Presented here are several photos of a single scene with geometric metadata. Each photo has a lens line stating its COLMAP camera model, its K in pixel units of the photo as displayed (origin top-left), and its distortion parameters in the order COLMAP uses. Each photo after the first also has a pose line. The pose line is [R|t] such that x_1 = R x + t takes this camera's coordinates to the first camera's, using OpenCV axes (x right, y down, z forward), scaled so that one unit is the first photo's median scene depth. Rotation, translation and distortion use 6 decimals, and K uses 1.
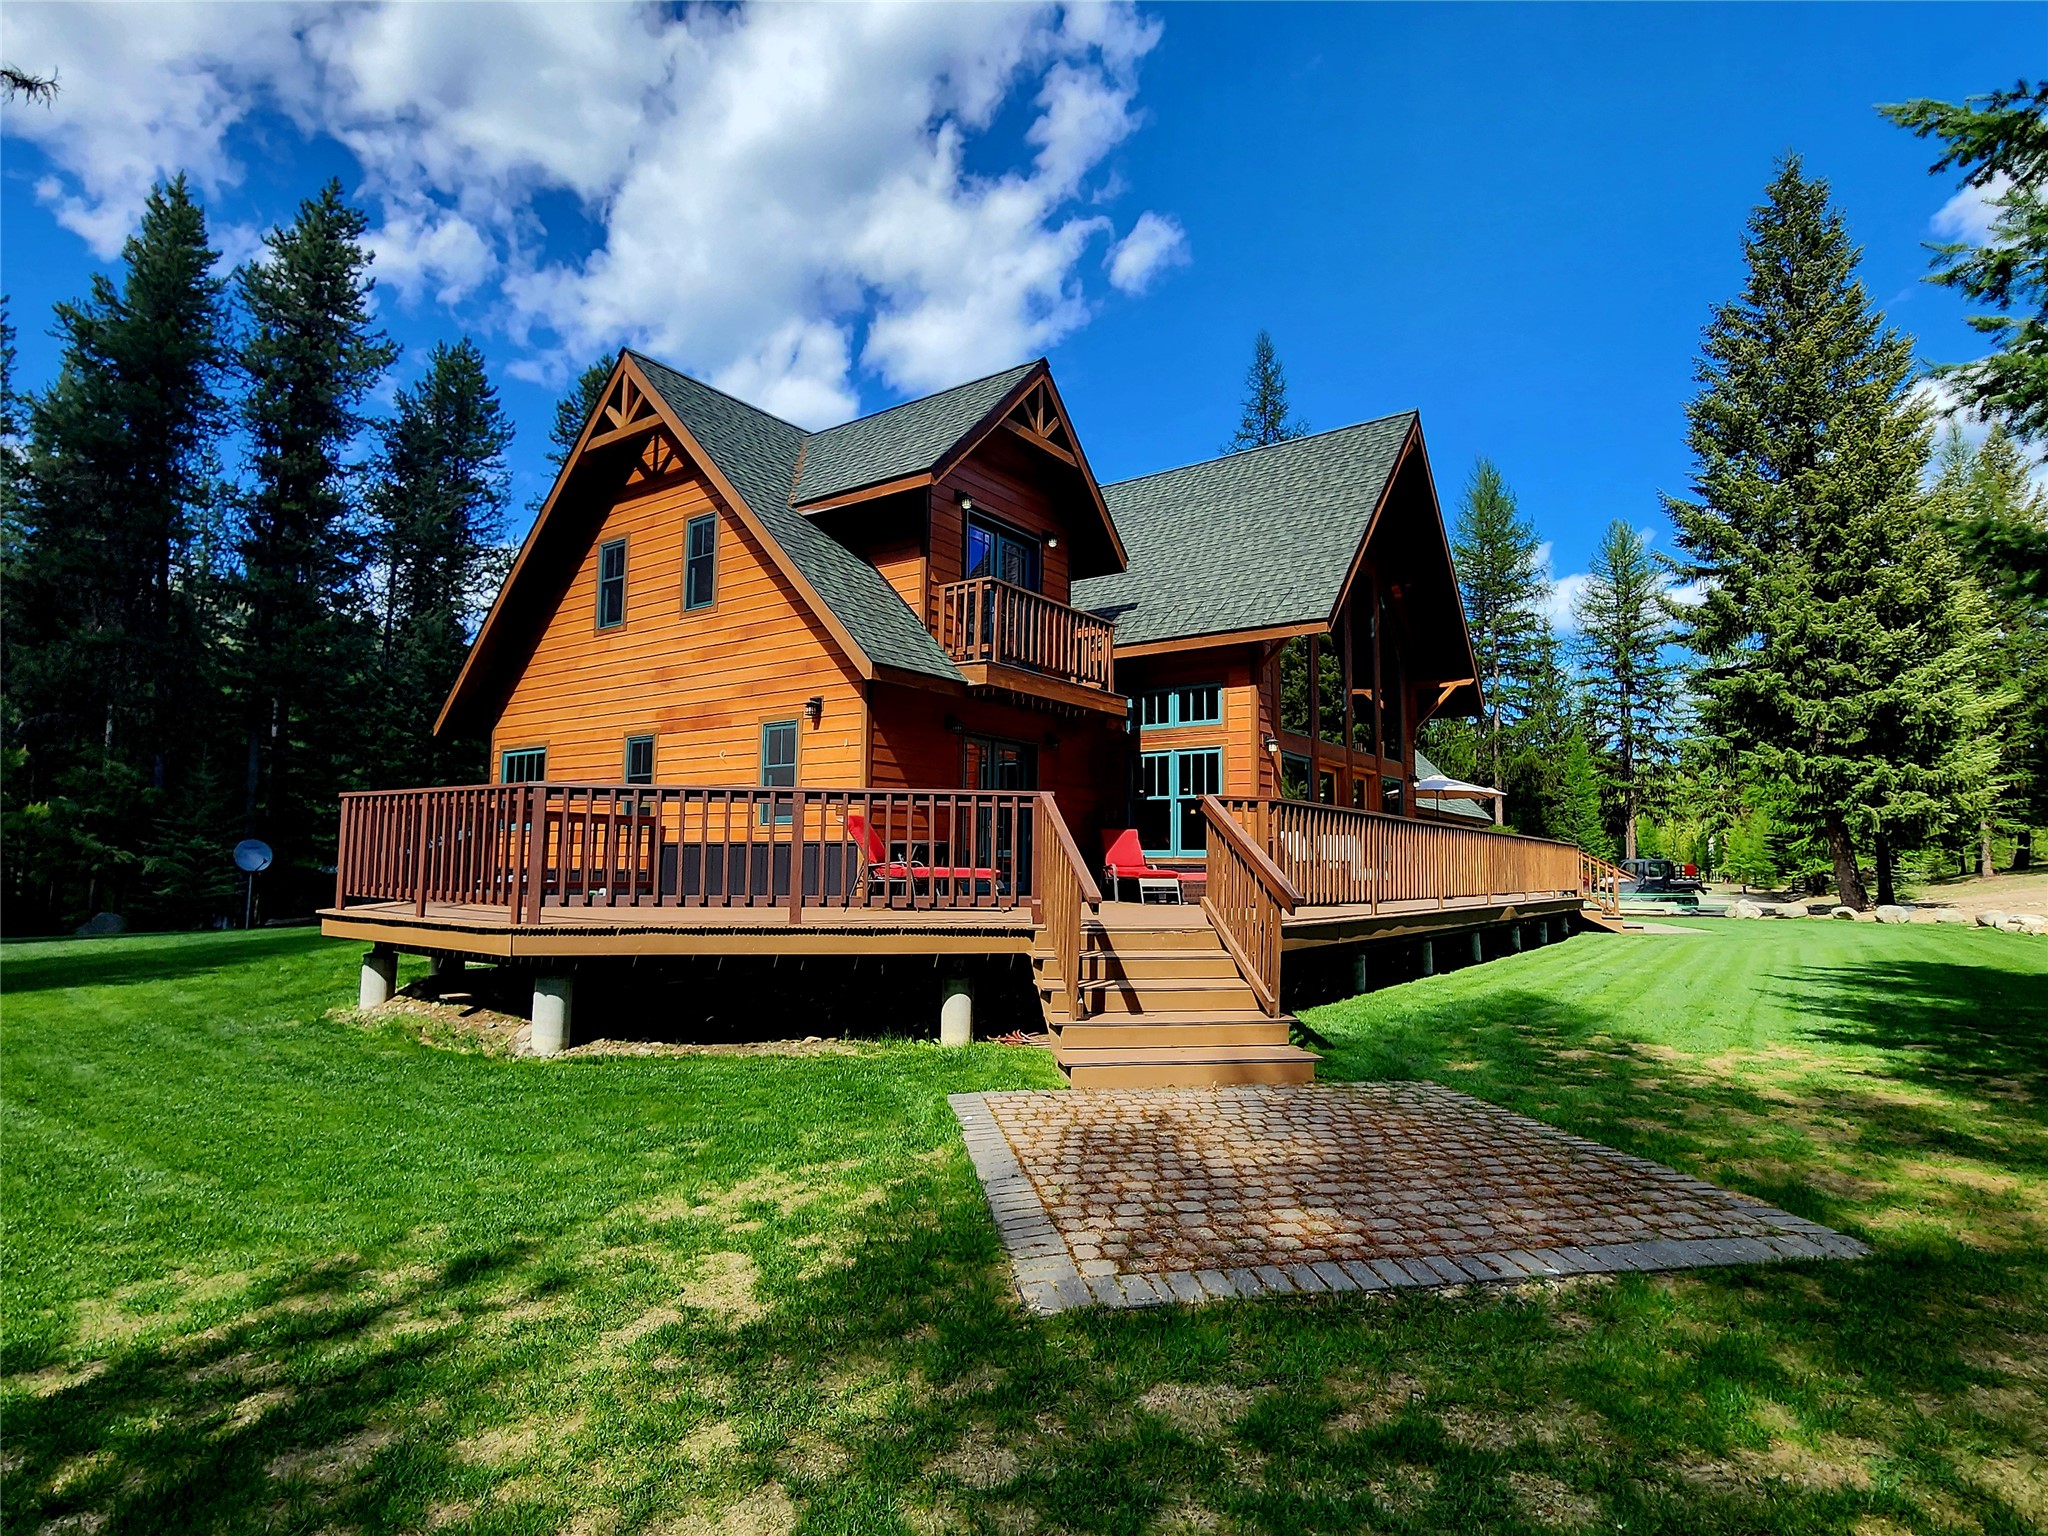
lens RADIAL K [[1055.4, 0, 1024.0], [0, 1055.4, 768.0], [0, 0, 1]] dist [-0.000911, 0.003040]
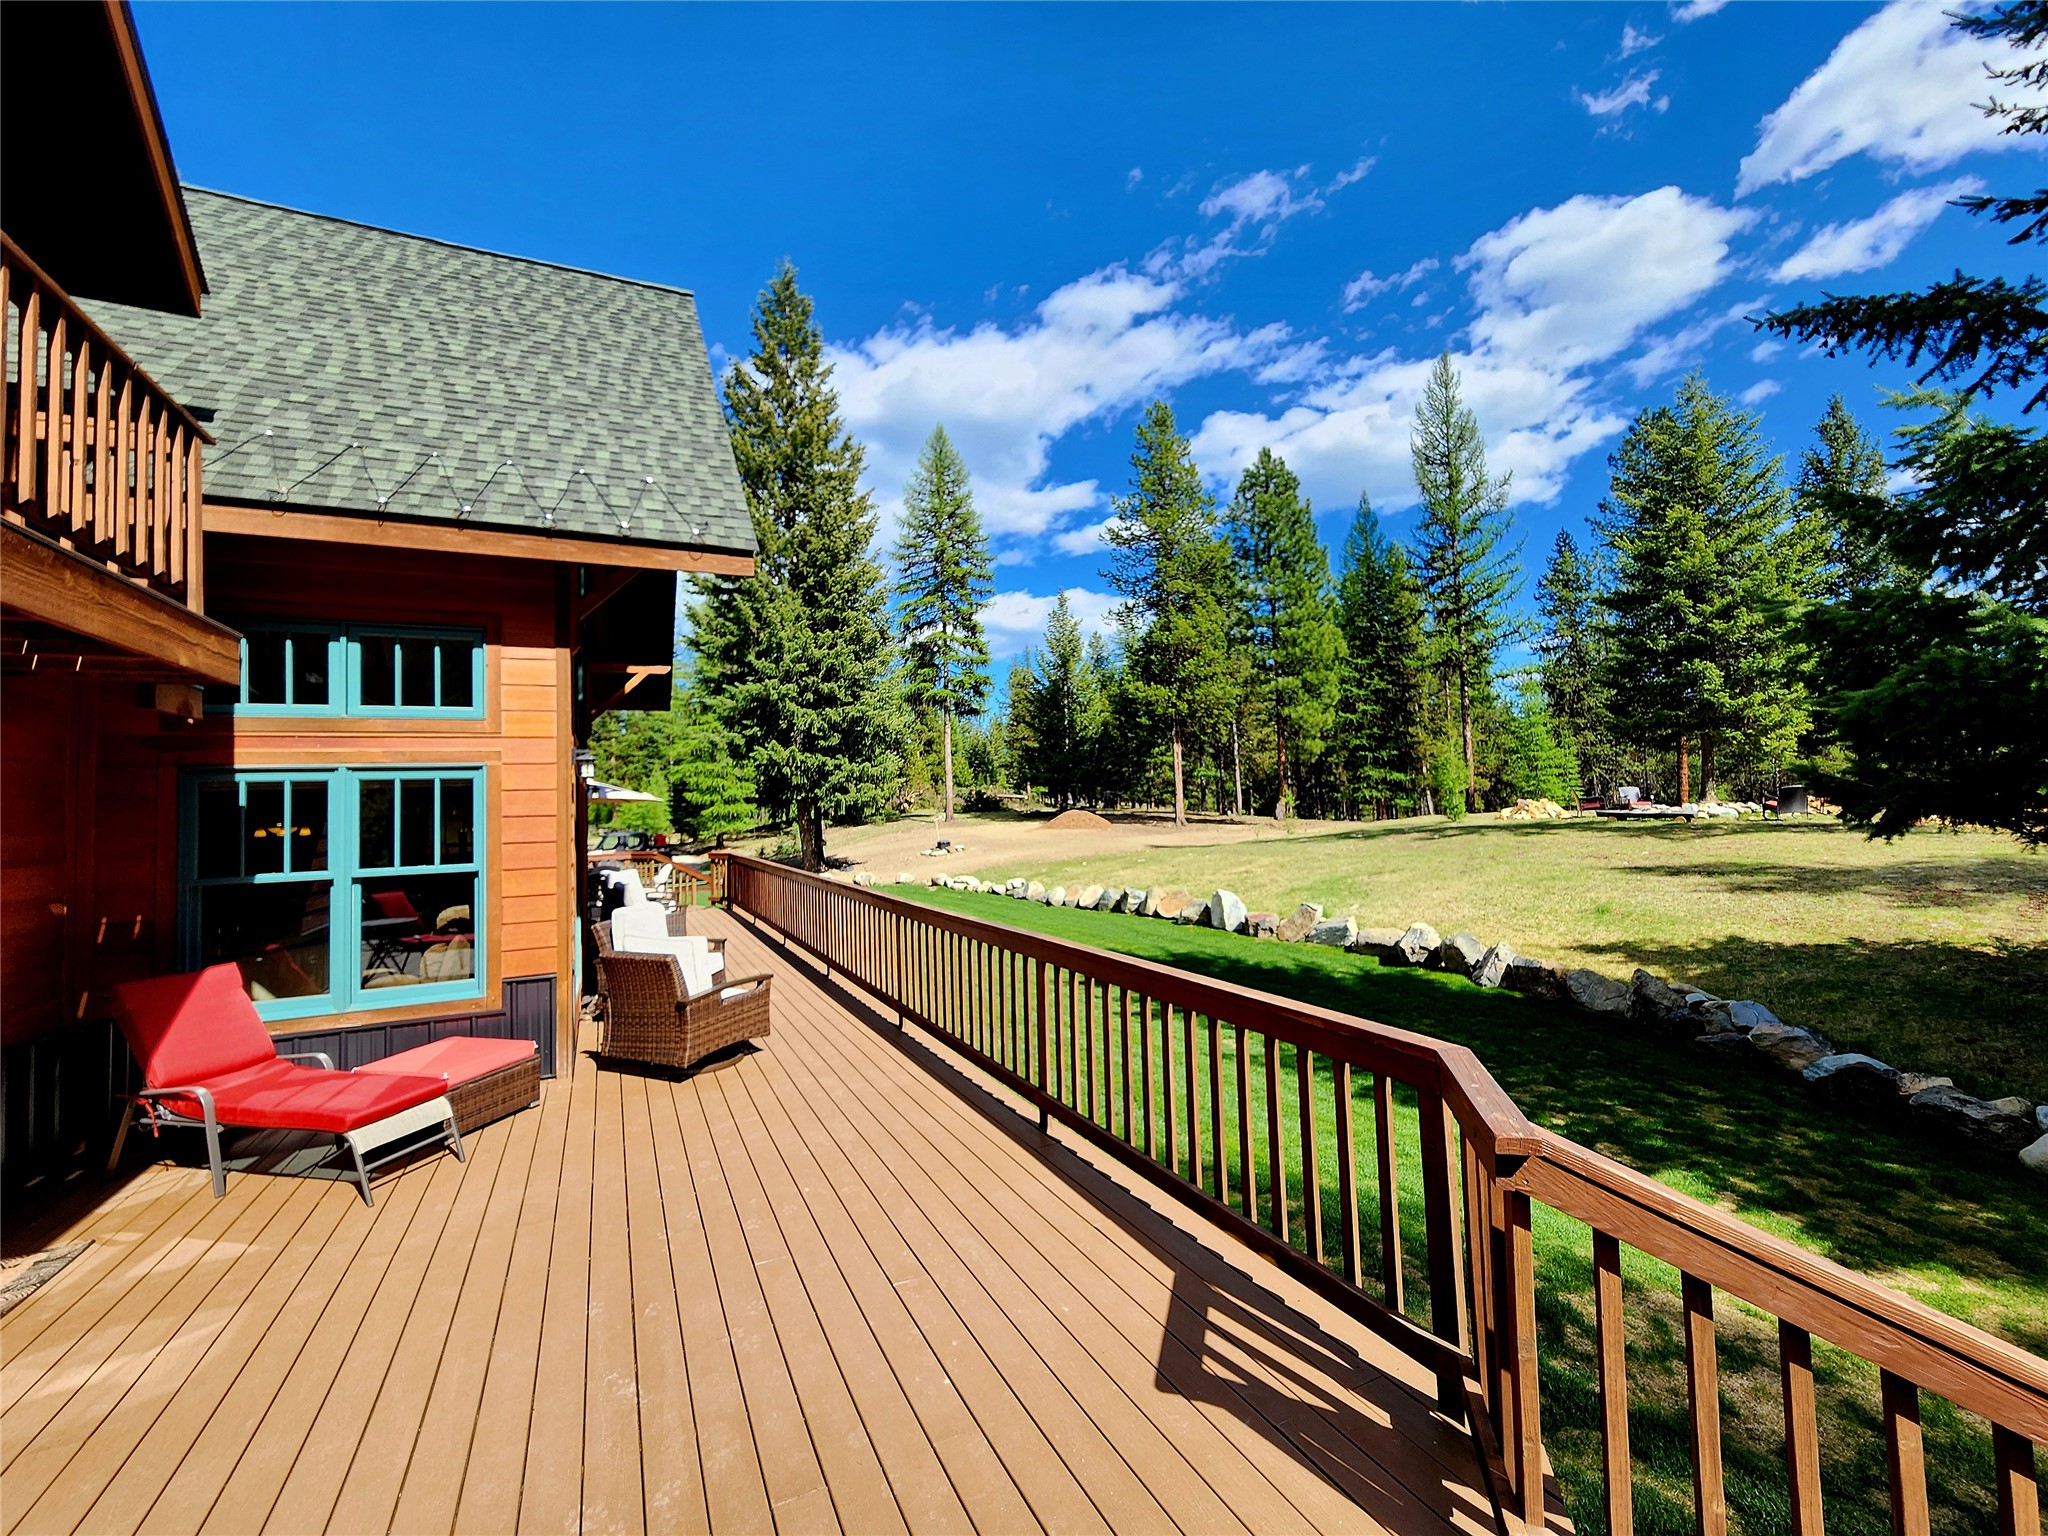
lens RADIAL K [[848.2, 0, 1034.1], [0, 848.2, 773.9], [0, 0, 1]] dist [-0.000498, 0.000844]
pose [[0.457514, 0.006152, 0.889181, -0.036862], [-0.046939, 0.998749, 0.017242, -0.028684], [-0.887962, -0.049626, 0.457231, 0.482804]]
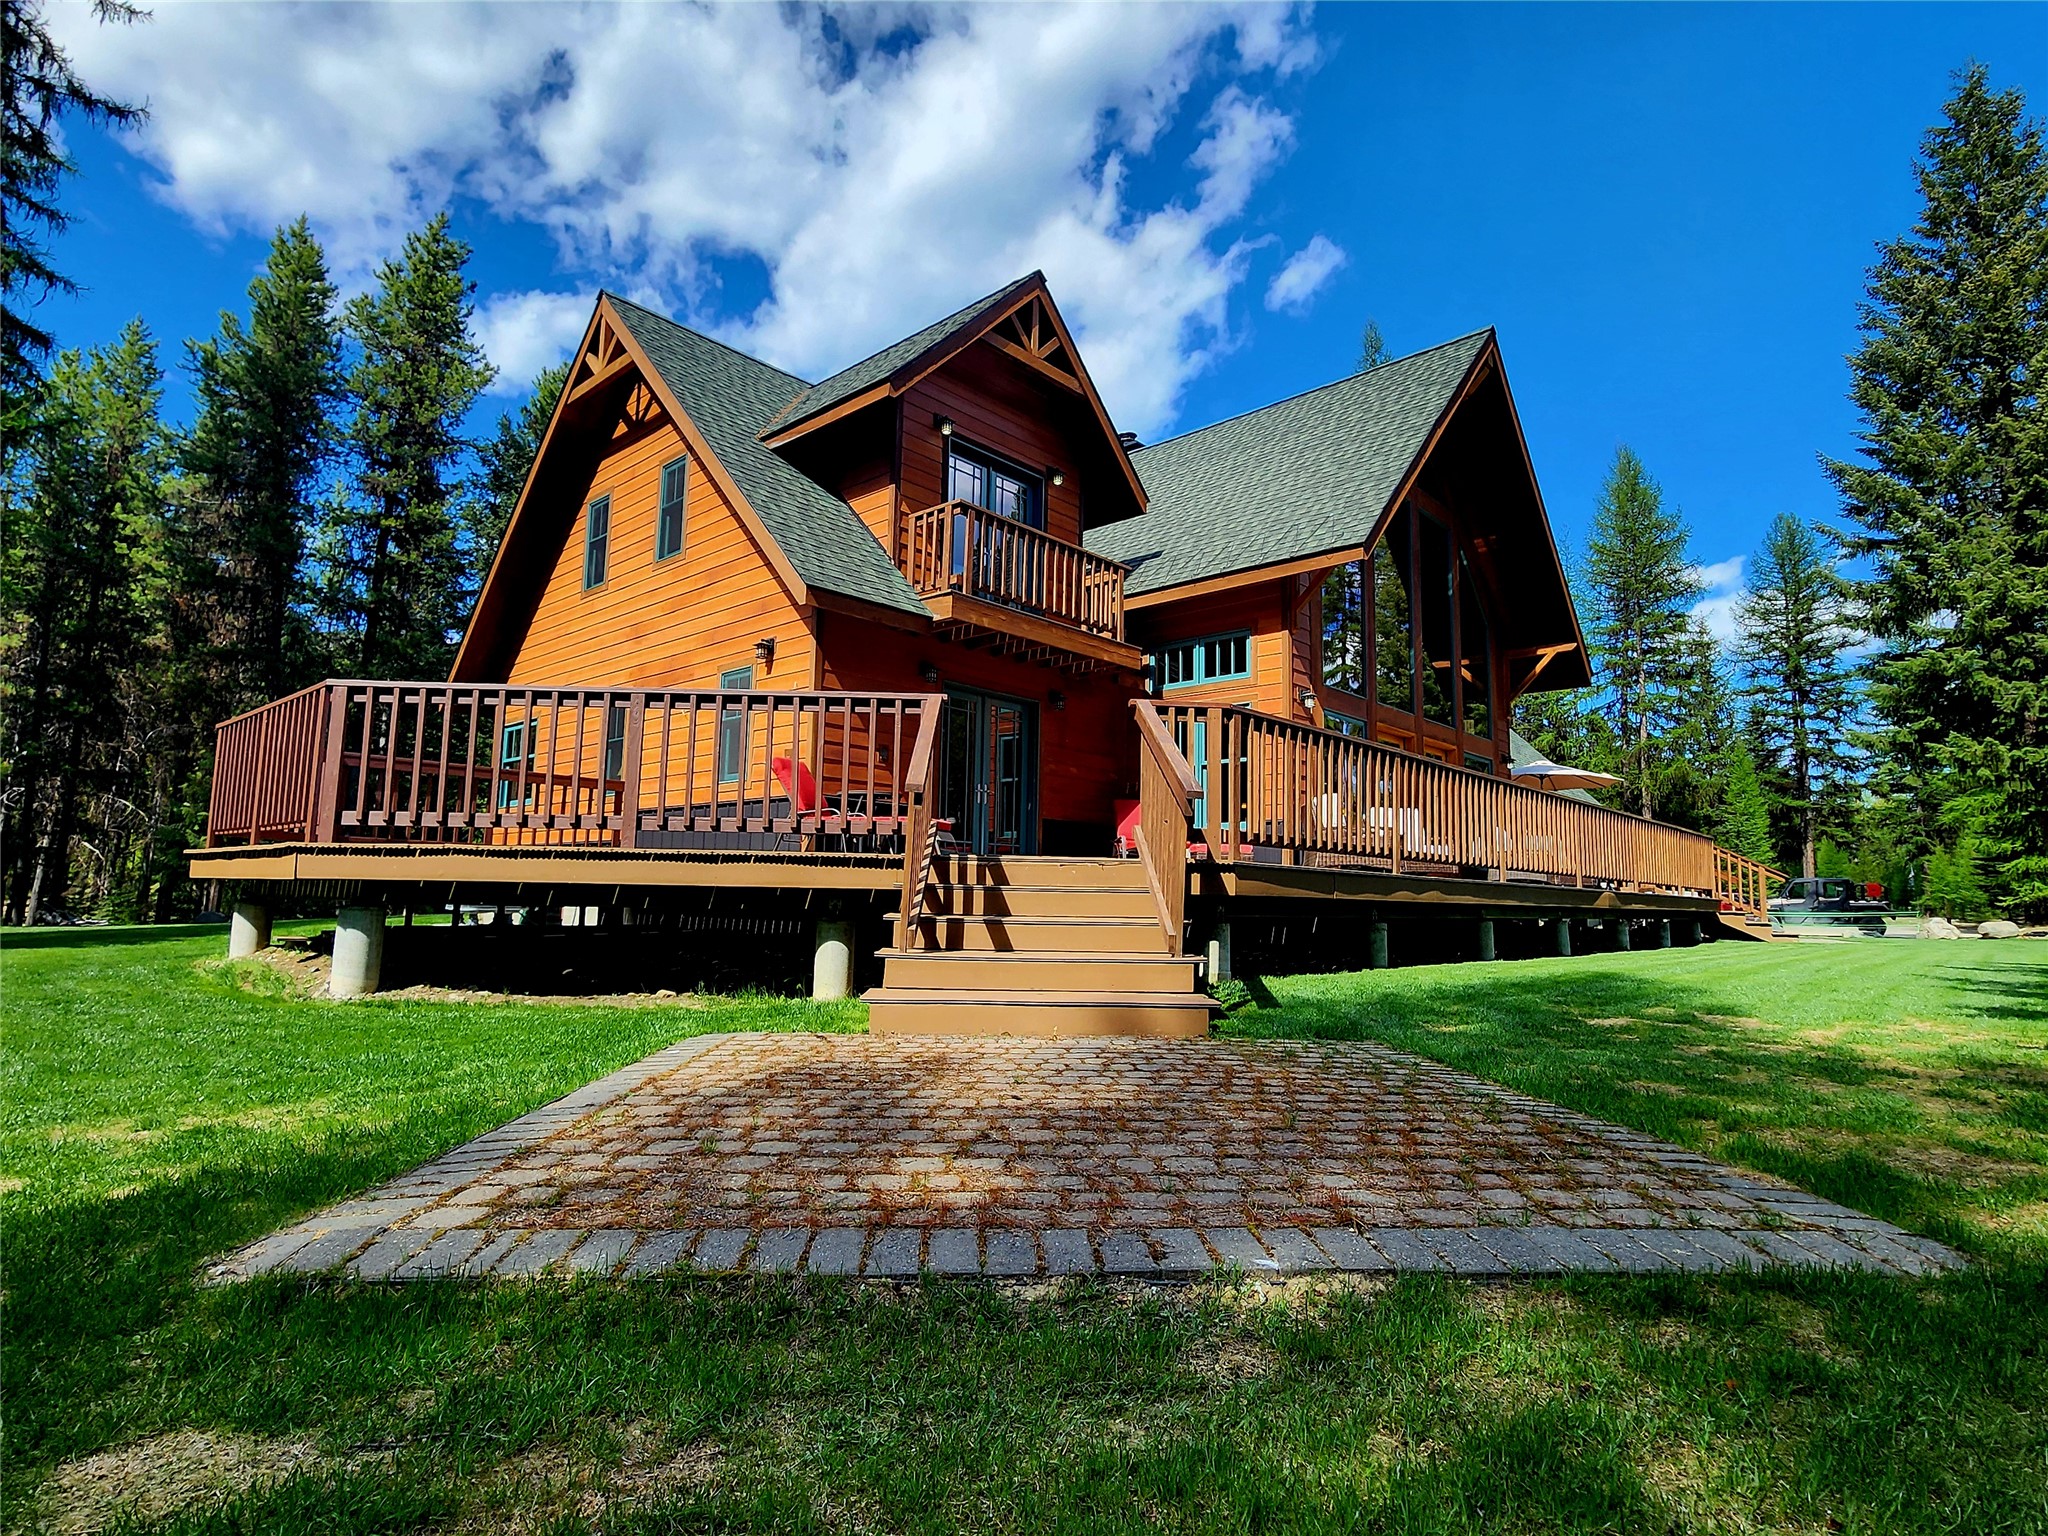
lens RADIAL K [[1055.4, 0, 1024.0], [0, 1055.4, 768.0], [0, 0, 1]] dist [-0.000911, 0.003040]
pose [[0.992501, -0.006326, -0.122072, 0.087520], [0.002493, 0.999500, -0.031529, 0.049267], [0.122211, 0.030988, 0.992020, 0.091971]]
